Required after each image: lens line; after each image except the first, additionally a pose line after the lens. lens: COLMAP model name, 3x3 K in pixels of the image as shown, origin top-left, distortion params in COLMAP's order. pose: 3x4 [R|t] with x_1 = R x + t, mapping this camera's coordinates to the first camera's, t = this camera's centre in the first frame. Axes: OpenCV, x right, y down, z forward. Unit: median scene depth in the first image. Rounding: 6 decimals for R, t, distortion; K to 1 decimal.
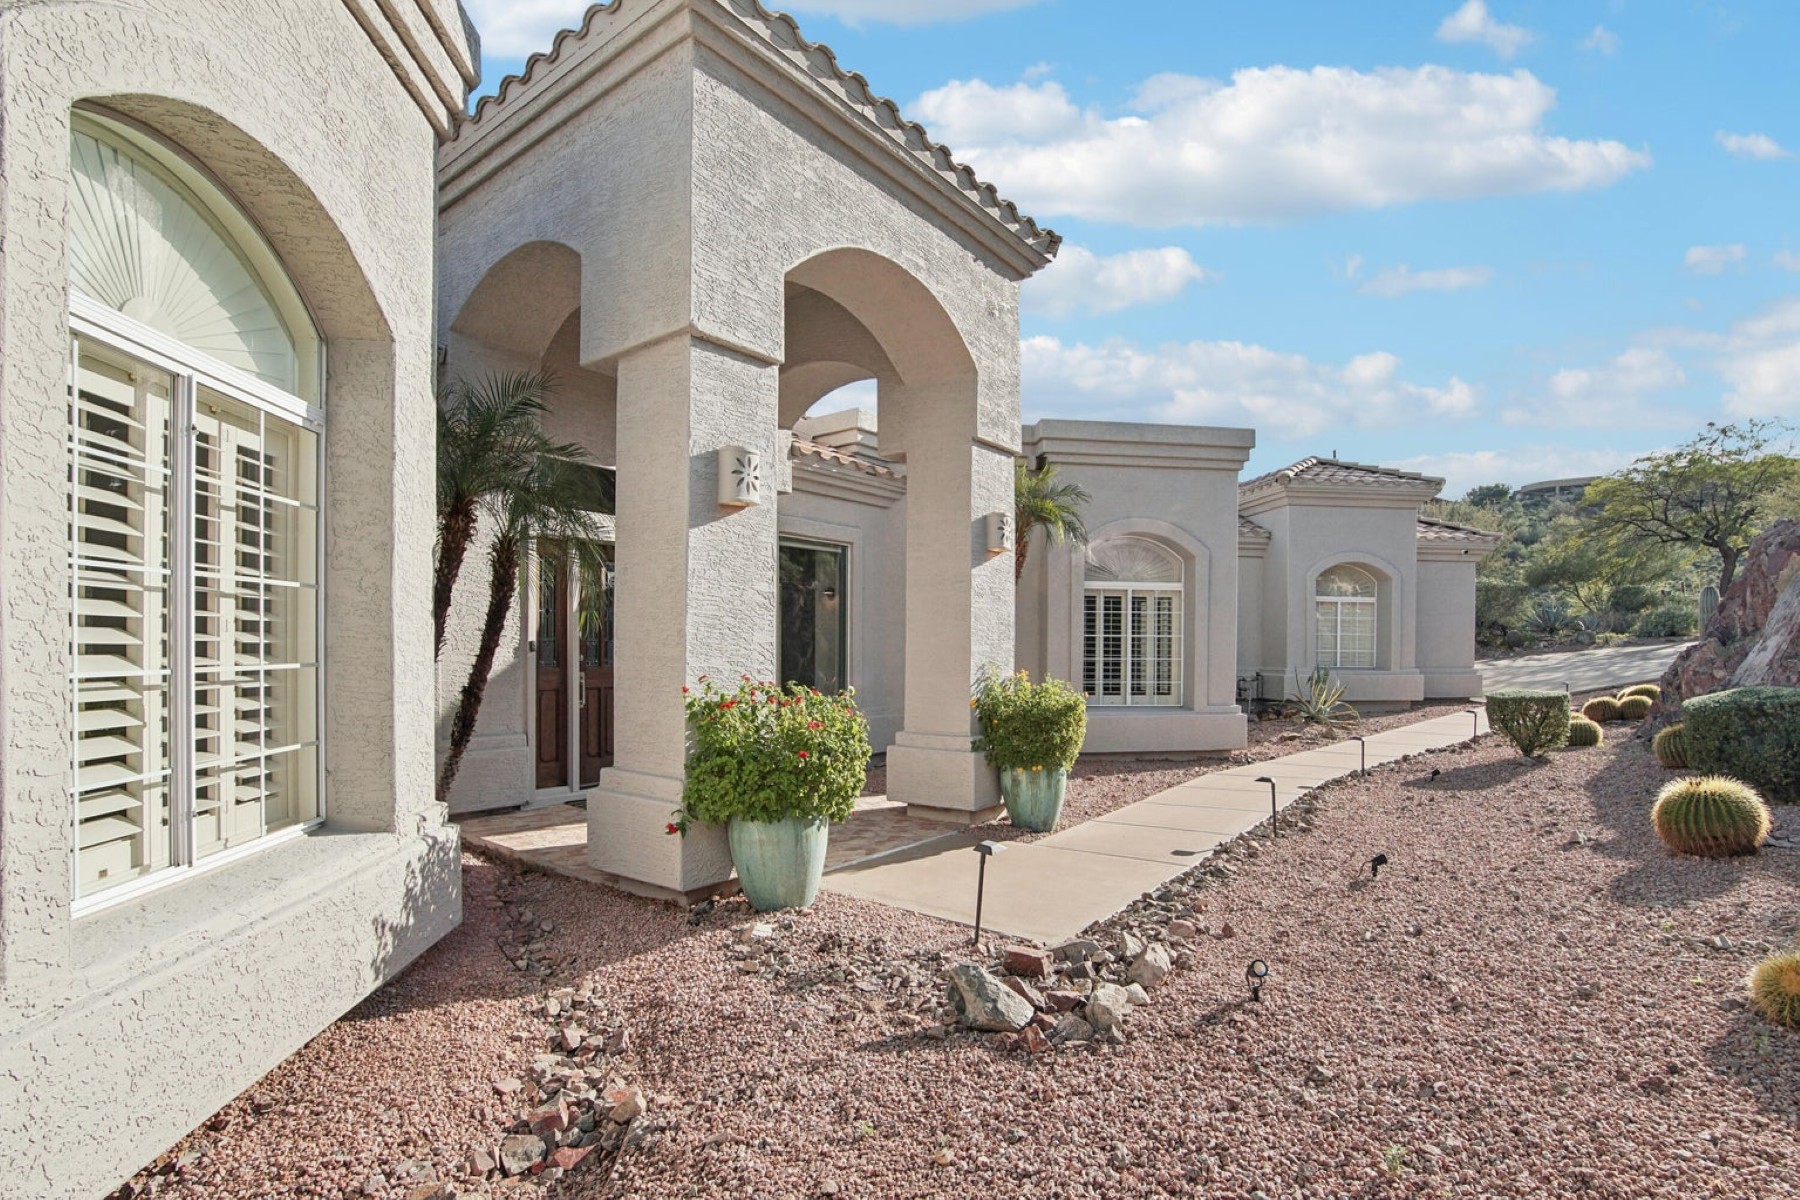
lens RADIAL K [[816.0, 0, 891.2], [0, 816.0, 644.1], [0, 0, 1]] dist [-0.013876, 0.000359]
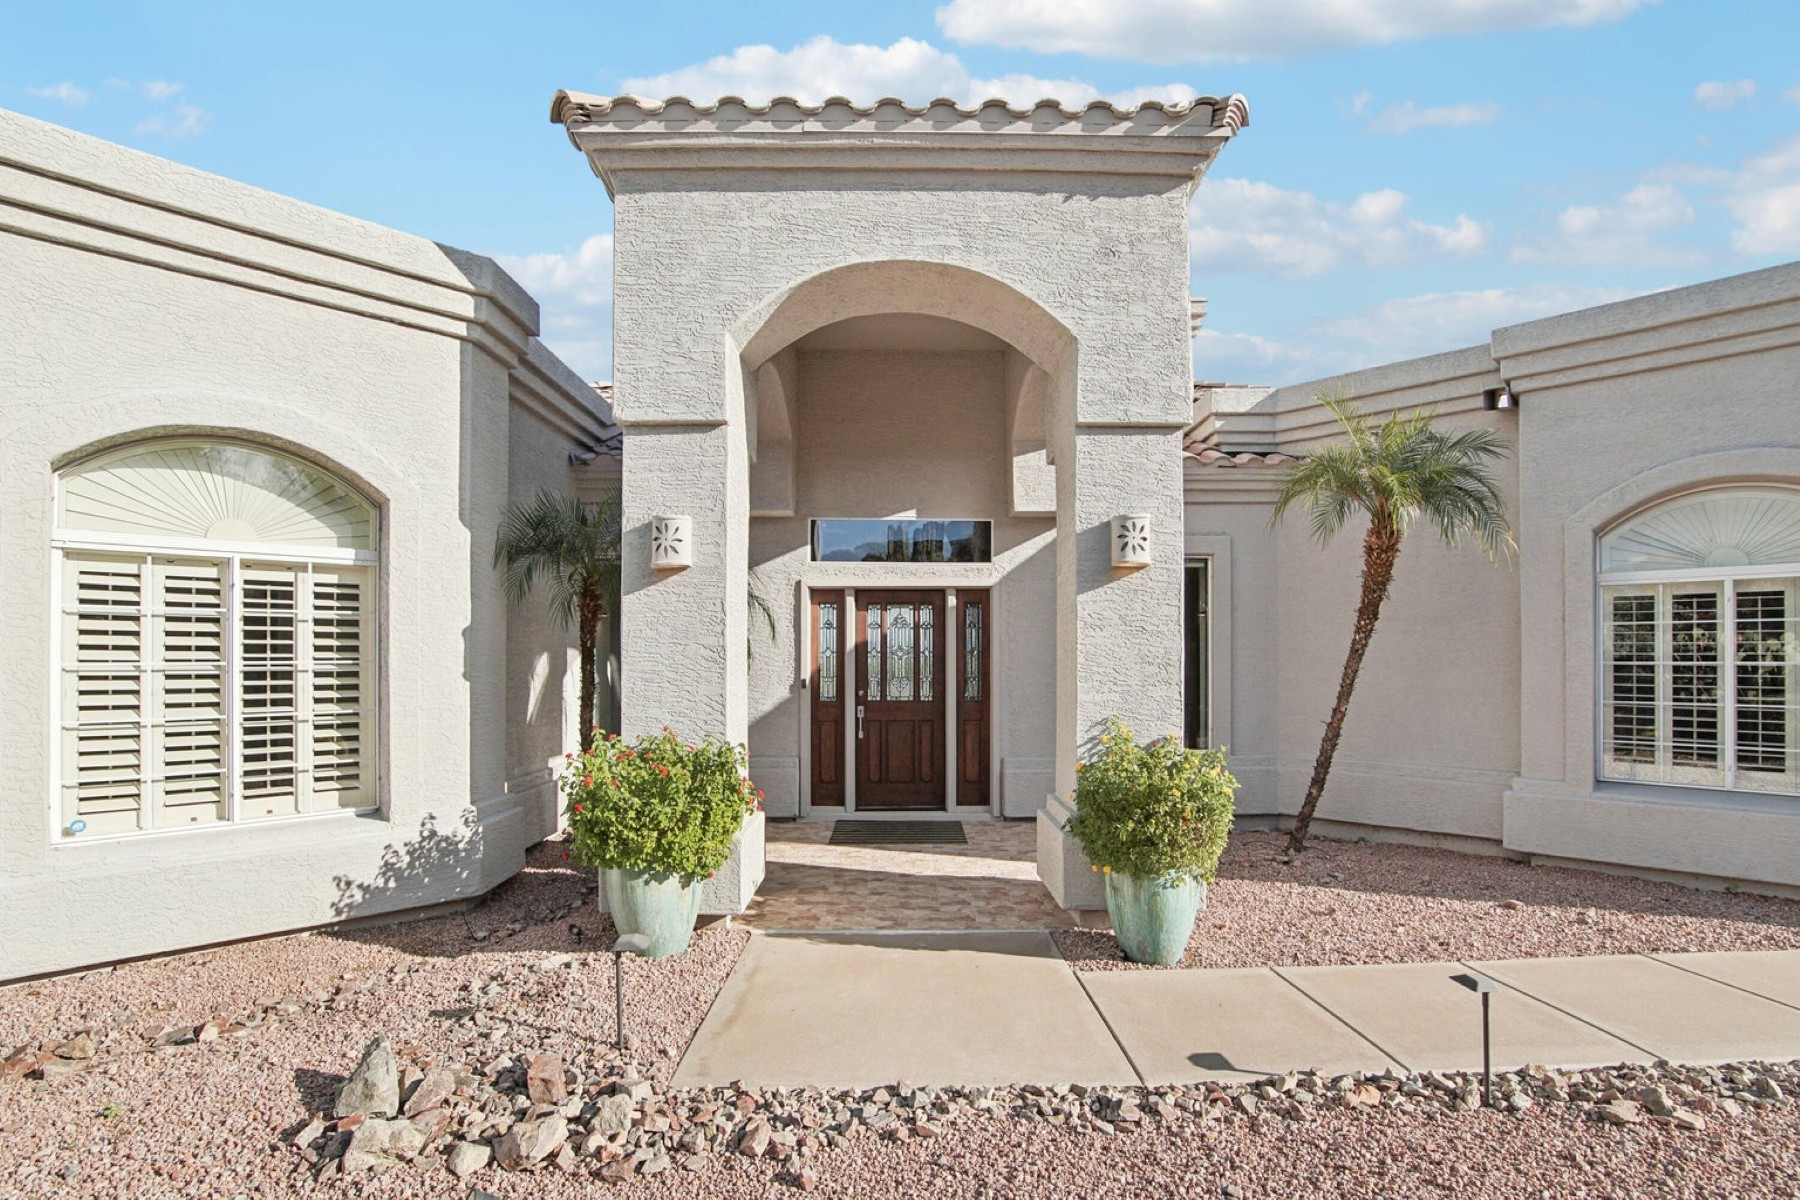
lens RADIAL K [[788.0, 0, 901.1], [0, 788.0, 646.5], [0, 0, 1]] dist [-0.017141, -0.000157]
pose [[0.644030, -0.020452, -0.764727, 0.606035], [0.010277, 0.999784, -0.018084, -0.033533], [0.764931, 0.003788, 0.644101, 0.426659]]
